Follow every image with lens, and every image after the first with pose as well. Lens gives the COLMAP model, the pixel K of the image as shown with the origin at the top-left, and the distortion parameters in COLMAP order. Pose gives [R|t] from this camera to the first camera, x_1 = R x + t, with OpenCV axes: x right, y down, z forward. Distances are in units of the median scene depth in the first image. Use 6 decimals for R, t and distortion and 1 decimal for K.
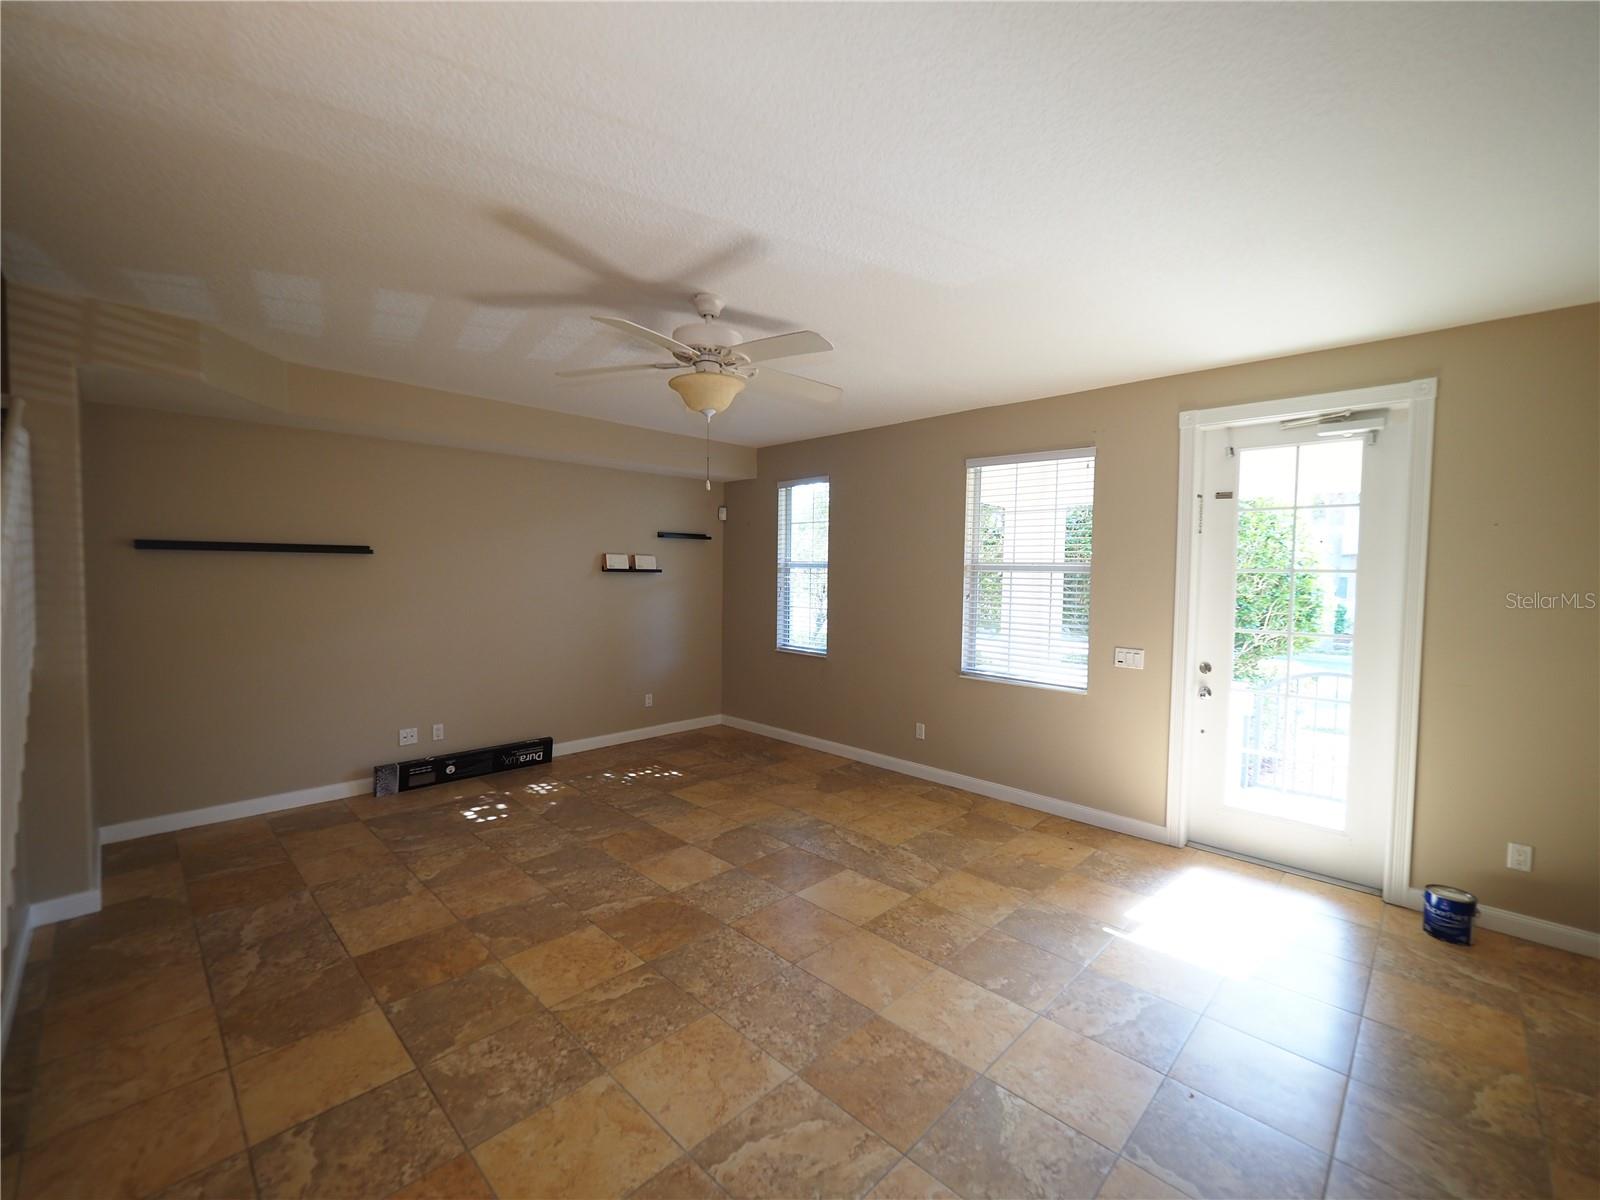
lens RADIAL K [[679.1, 0, 797.0], [0, 679.1, 594.6], [0, 0, 1]] dist [0.014346, -0.018207]
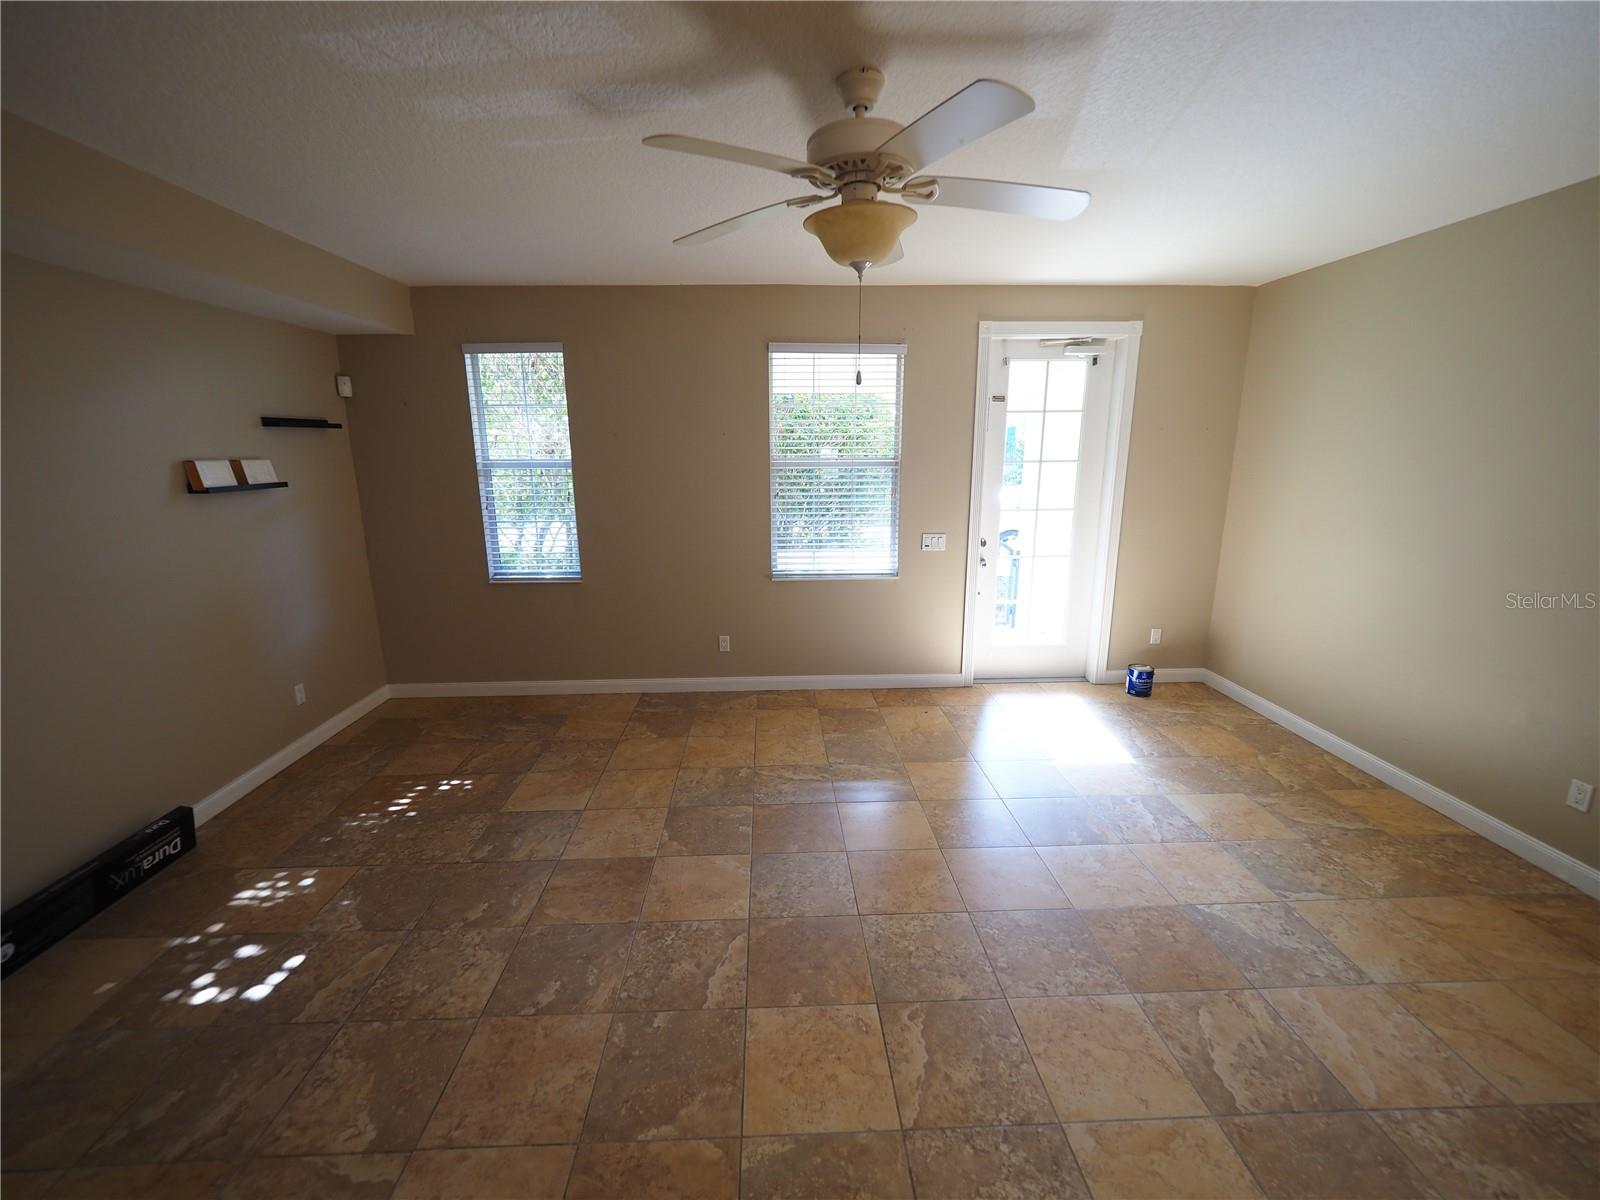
lens RADIAL K [[676.8, 0, 796.0], [0, 676.8, 602.6], [0, 0, 1]] dist [-0.006065, 0.000048]
pose [[0.684710, -0.185055, 0.704930, -0.502310], [0.044081, 0.975972, 0.213392, -0.060995], [-0.727481, -0.115038, 0.676415, 0.388508]]
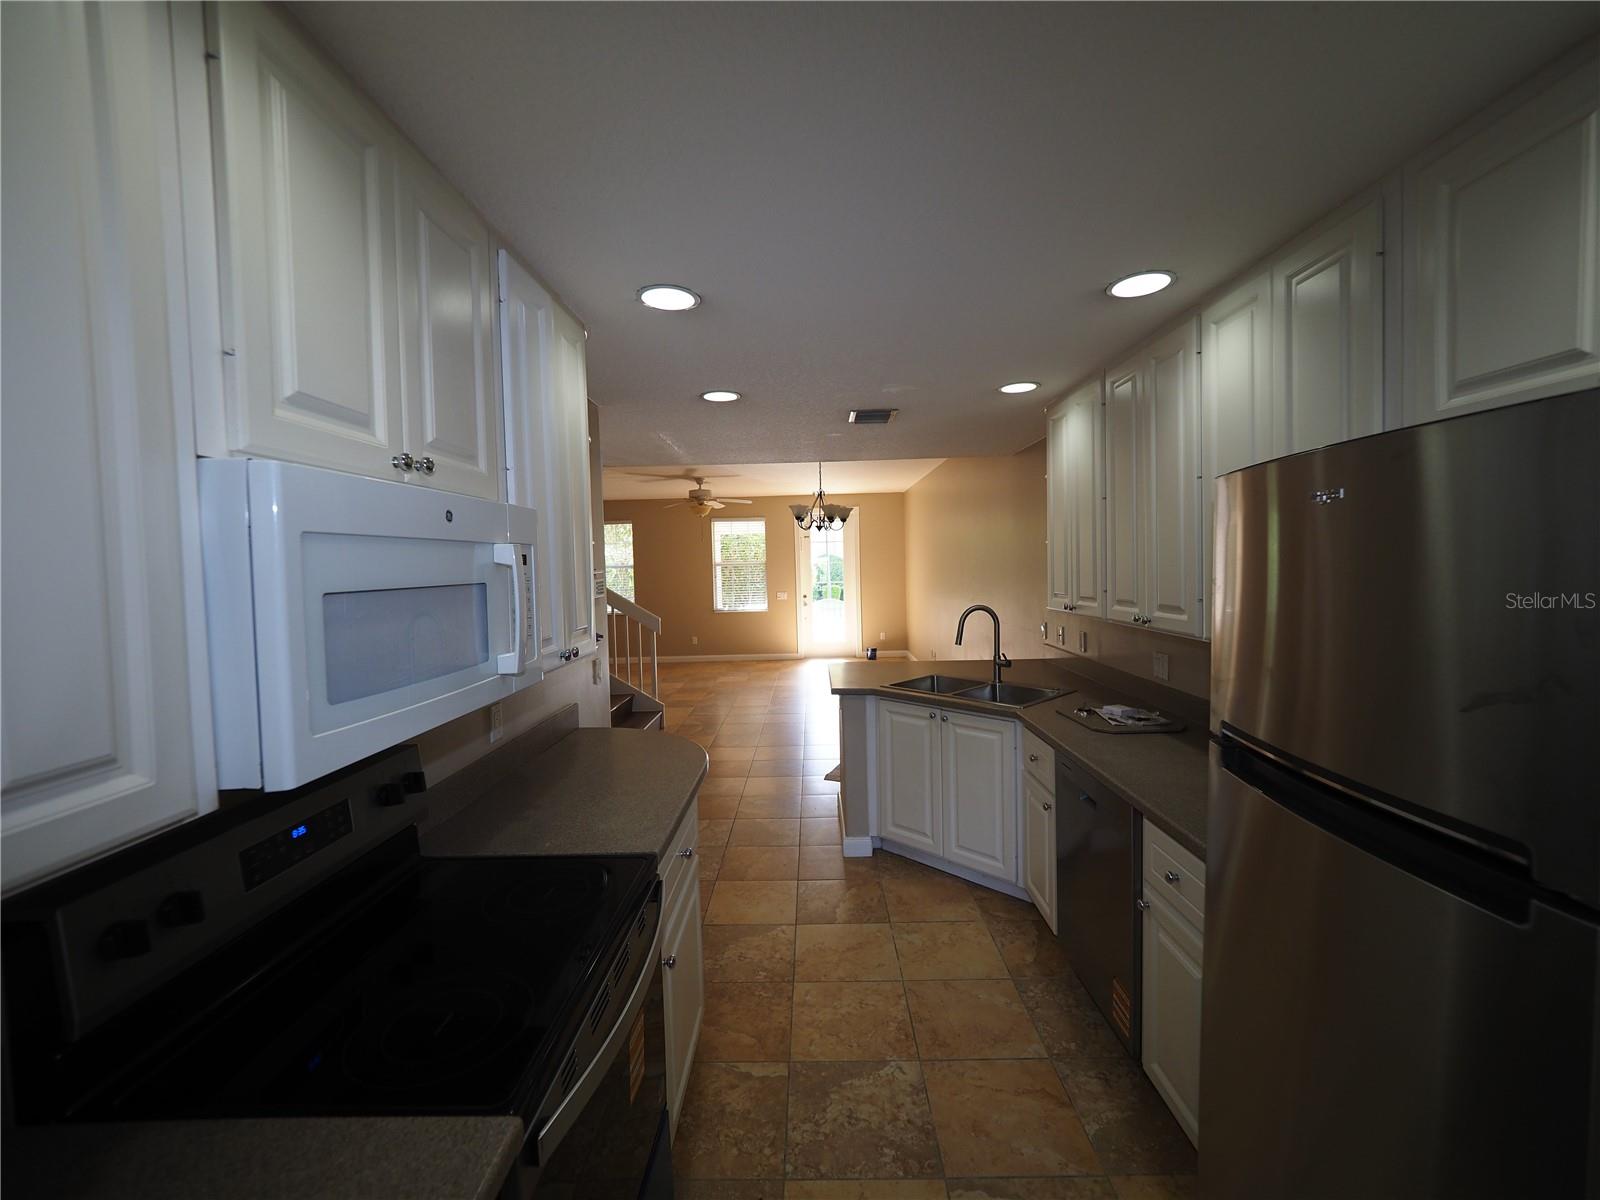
lens RADIAL K [[676.3, 0, 805.1], [0, 676.3, 598.3], [0, 0, 1]] dist [-0.004992, -0.000406]
pose [[0.724124, -0.069059, 0.686203, -1.325607], [0.061966, 0.997465, 0.034995, 0.014384], [-0.686880, 0.017180, 0.726568, -1.050094]]
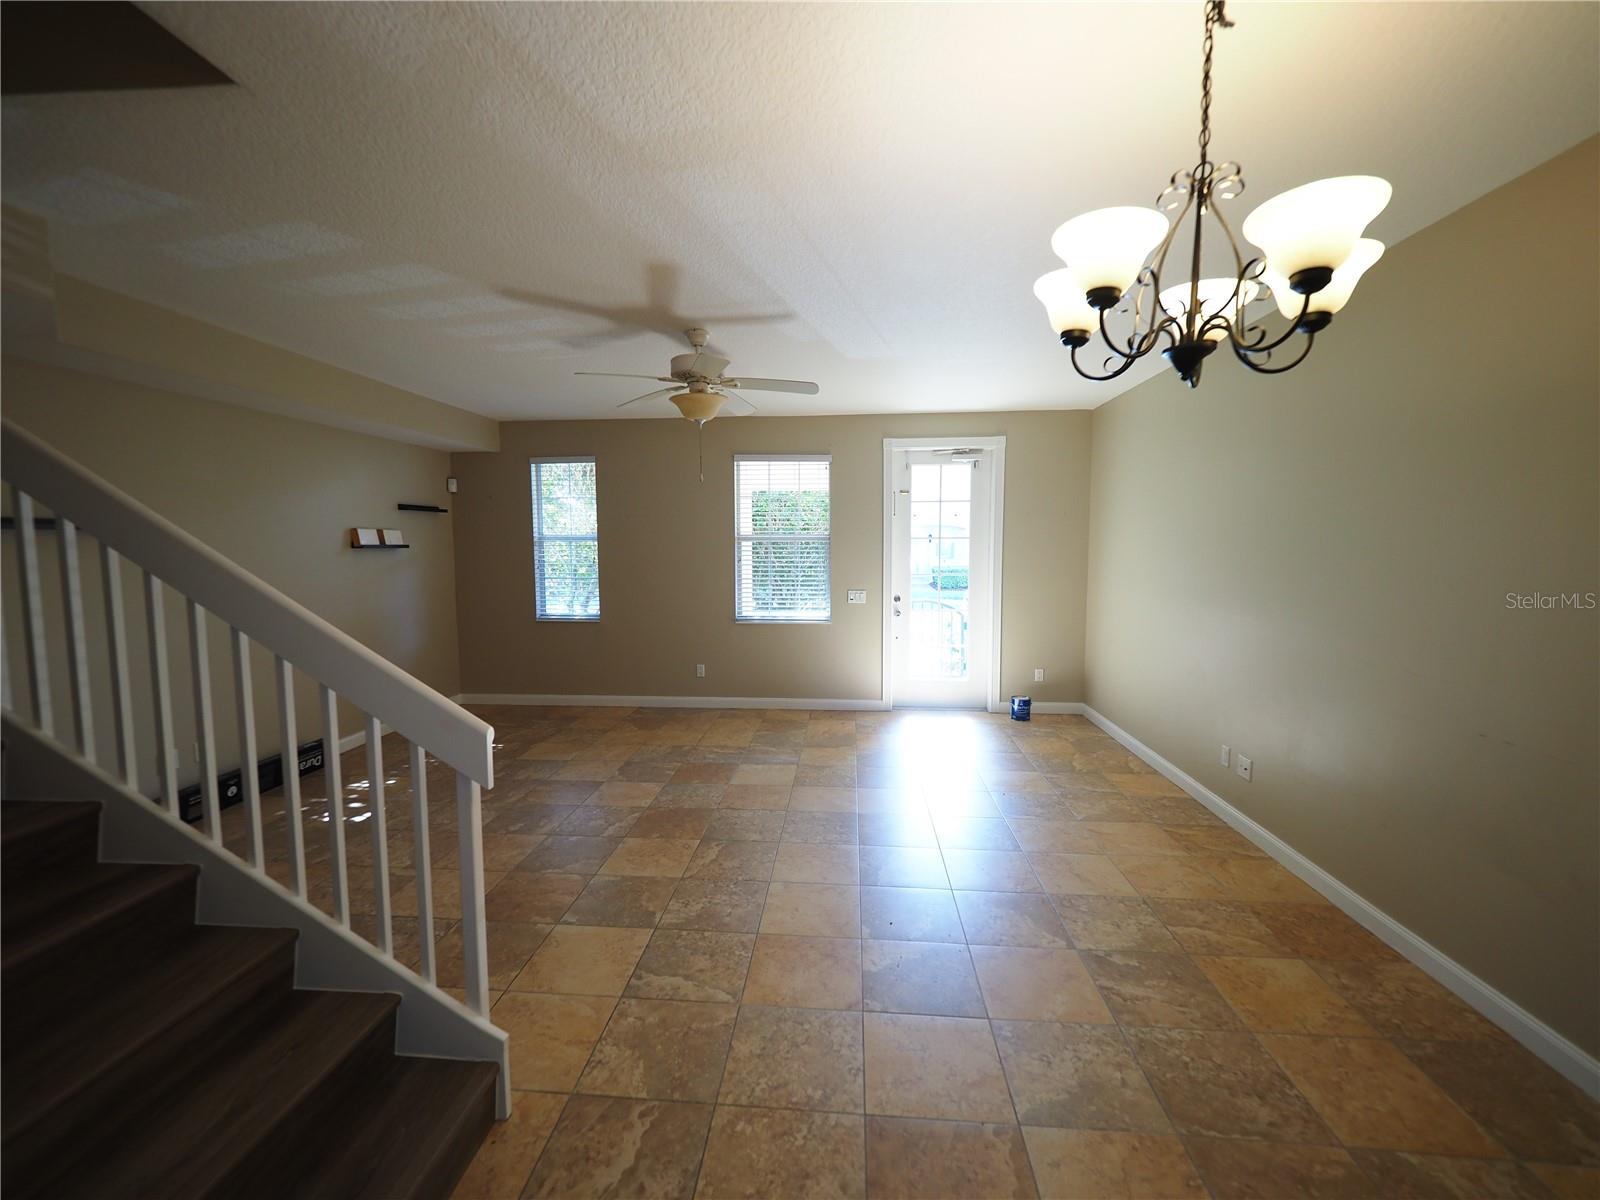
lens RADIAL K [[676.3, 0, 805.1], [0, 676.3, 598.3], [0, 0, 1]] dist [-0.004992, -0.000406]
pose [[0.761806, -0.069609, 0.644054, -0.585124], [0.037741, 0.997290, 0.063145, -0.003012], [-0.646704, -0.023797, 0.762369, -0.082649]]
